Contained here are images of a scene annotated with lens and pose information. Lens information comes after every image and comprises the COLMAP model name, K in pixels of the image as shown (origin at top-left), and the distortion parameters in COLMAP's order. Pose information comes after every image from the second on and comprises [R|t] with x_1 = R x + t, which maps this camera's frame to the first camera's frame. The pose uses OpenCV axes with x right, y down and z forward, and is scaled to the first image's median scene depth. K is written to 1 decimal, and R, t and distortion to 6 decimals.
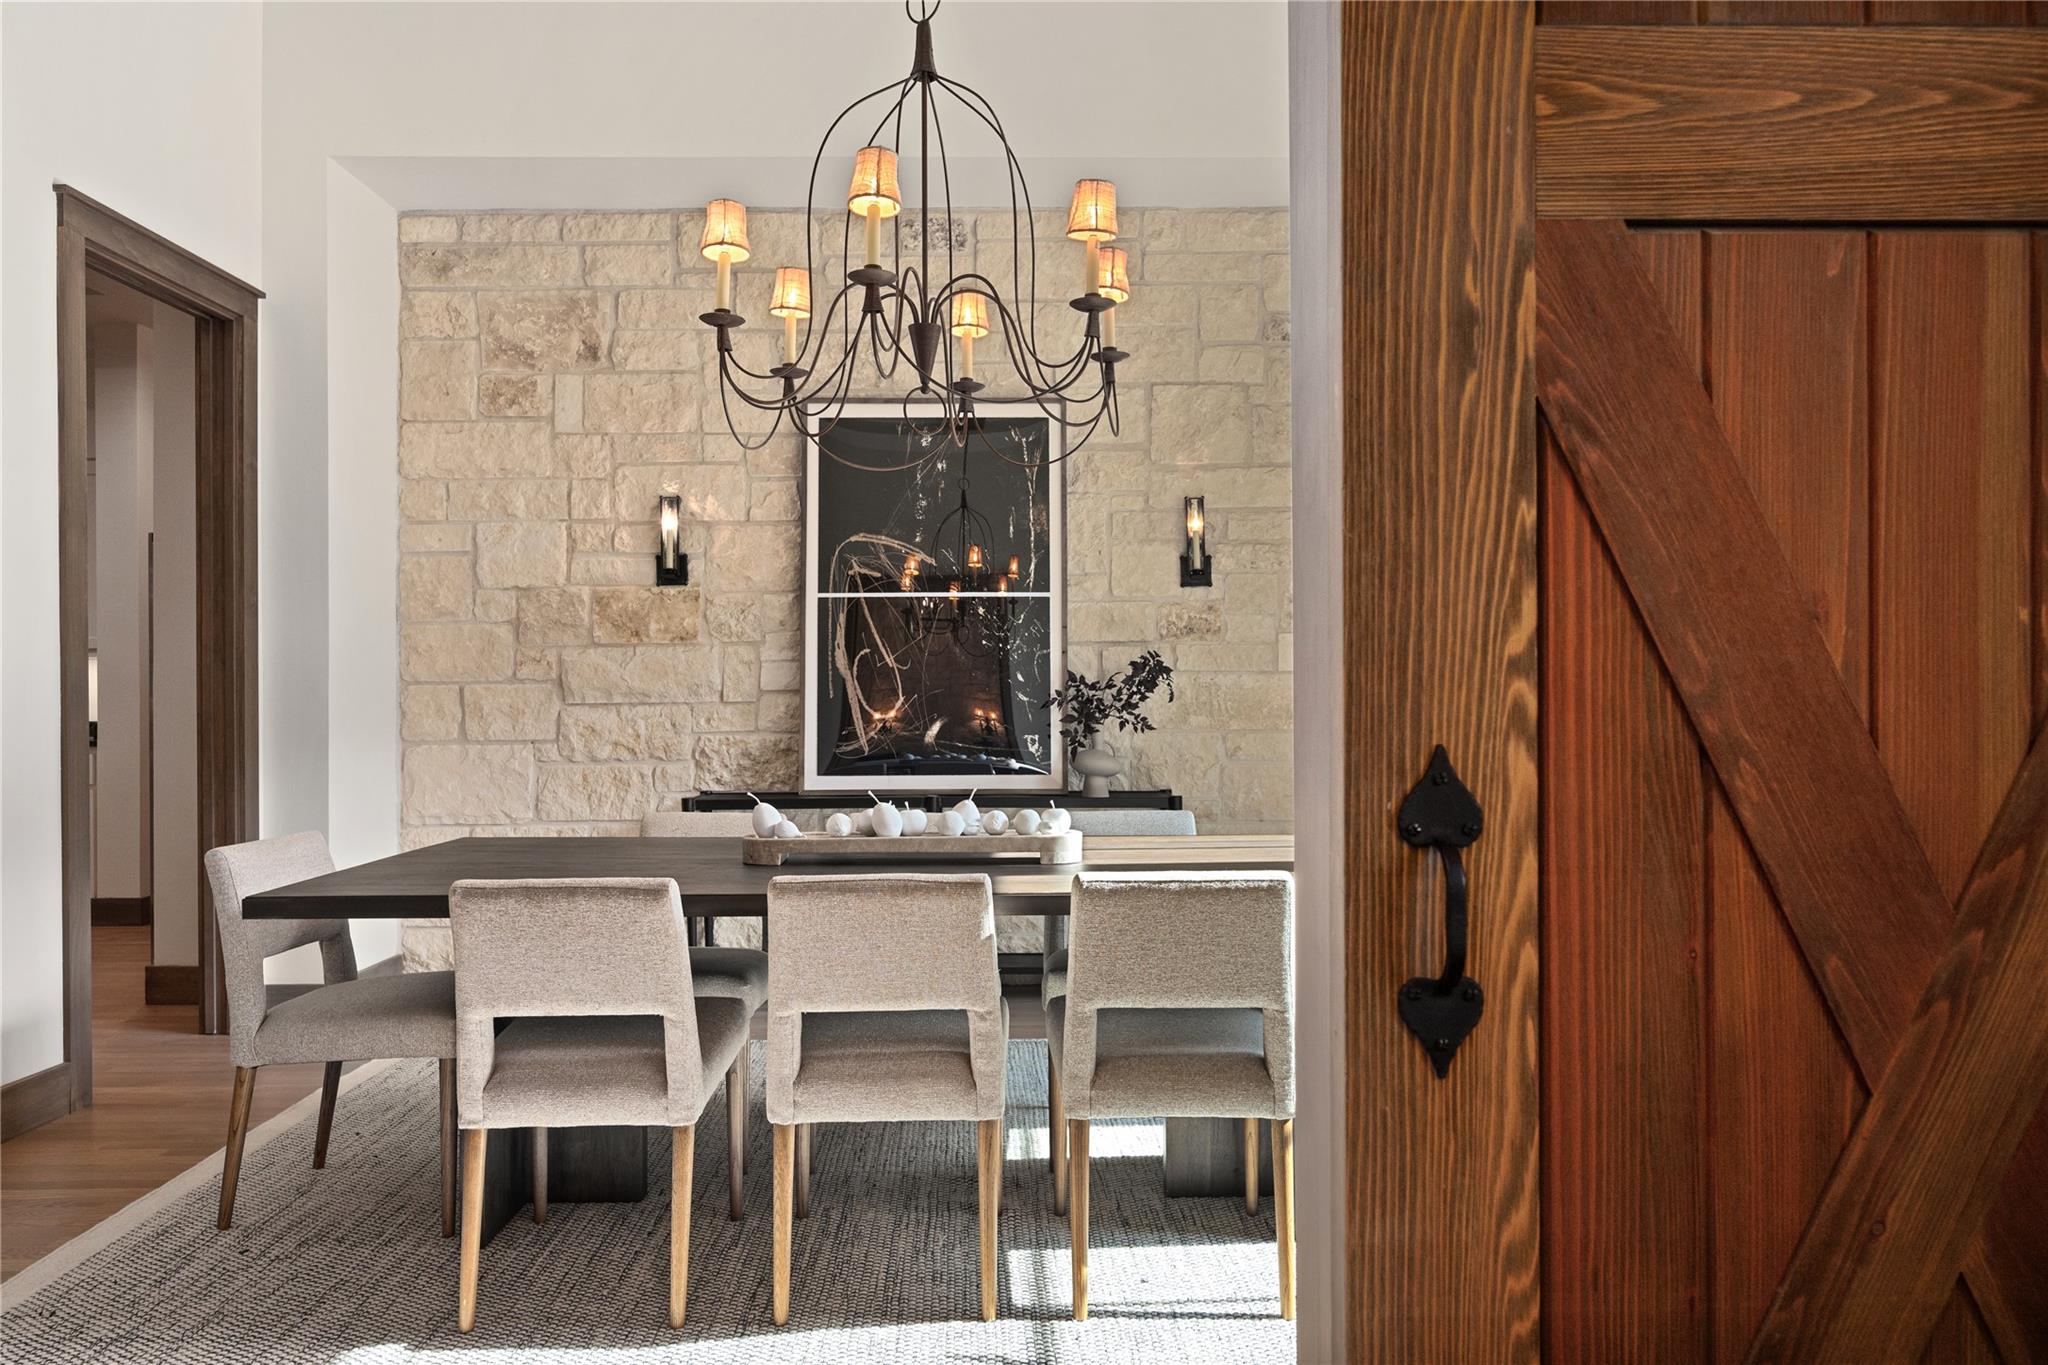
lens RADIAL K [[1375.8, 0, 1024.0], [0, 1375.8, 682.5], [0, 0, 1]] dist [0.000569, -0.000416]
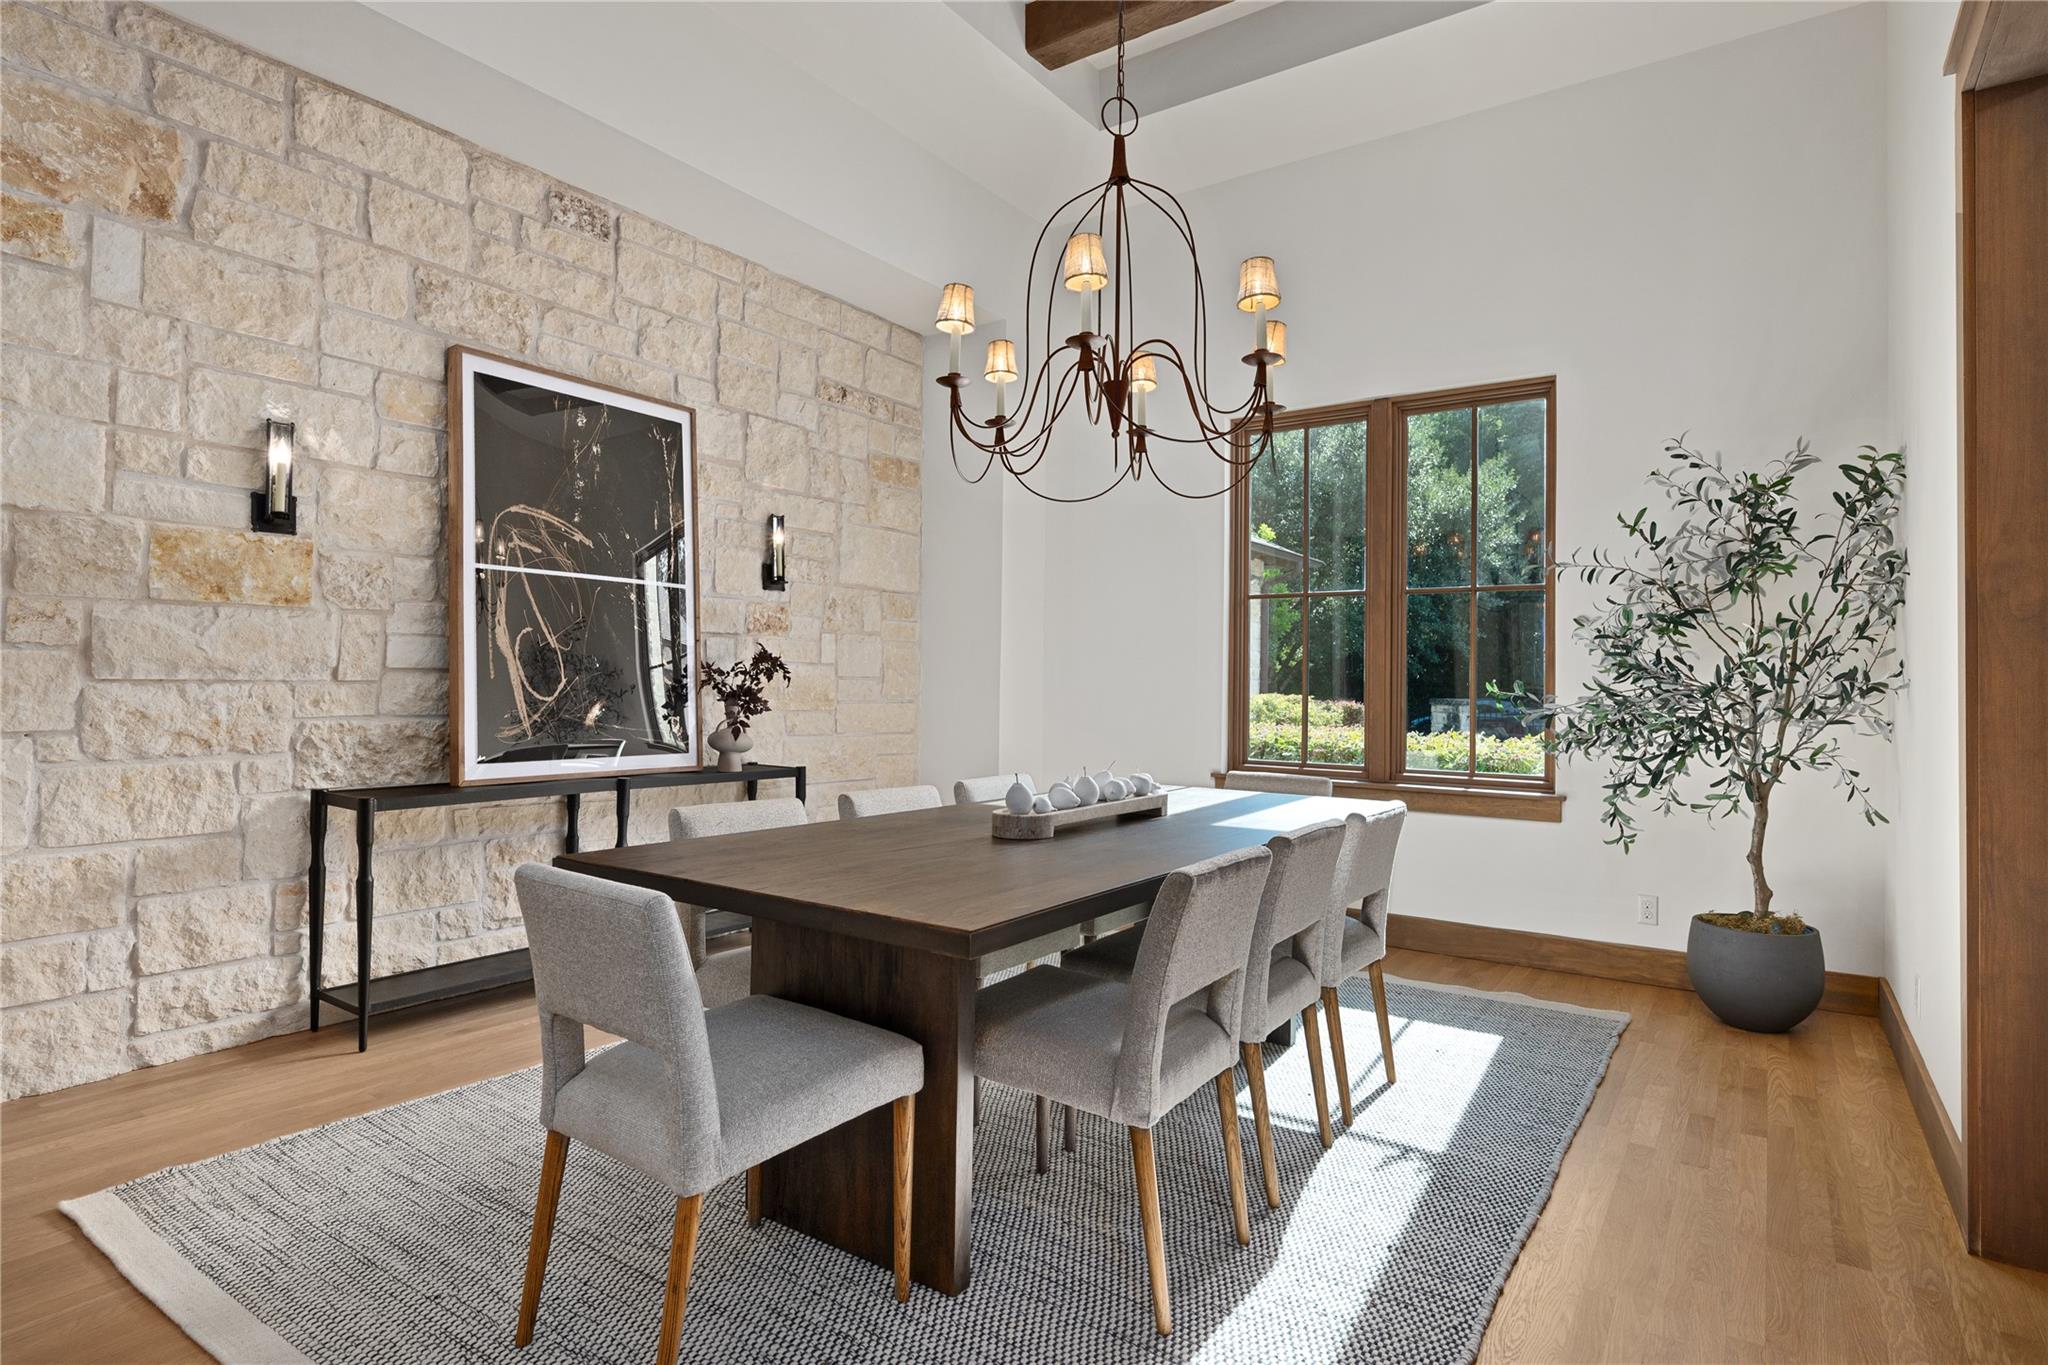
lens RADIAL K [[1062.3, 0, 1024.9], [0, 1062.3, 656.2], [0, 0, 1]] dist [0.000582, 0.000364]
pose [[0.590321, 0.035532, 0.806386, -0.492315], [-0.025004, 0.999356, -0.025730, 0.005578], [-0.806781, -0.004974, 0.590830, 0.286334]]
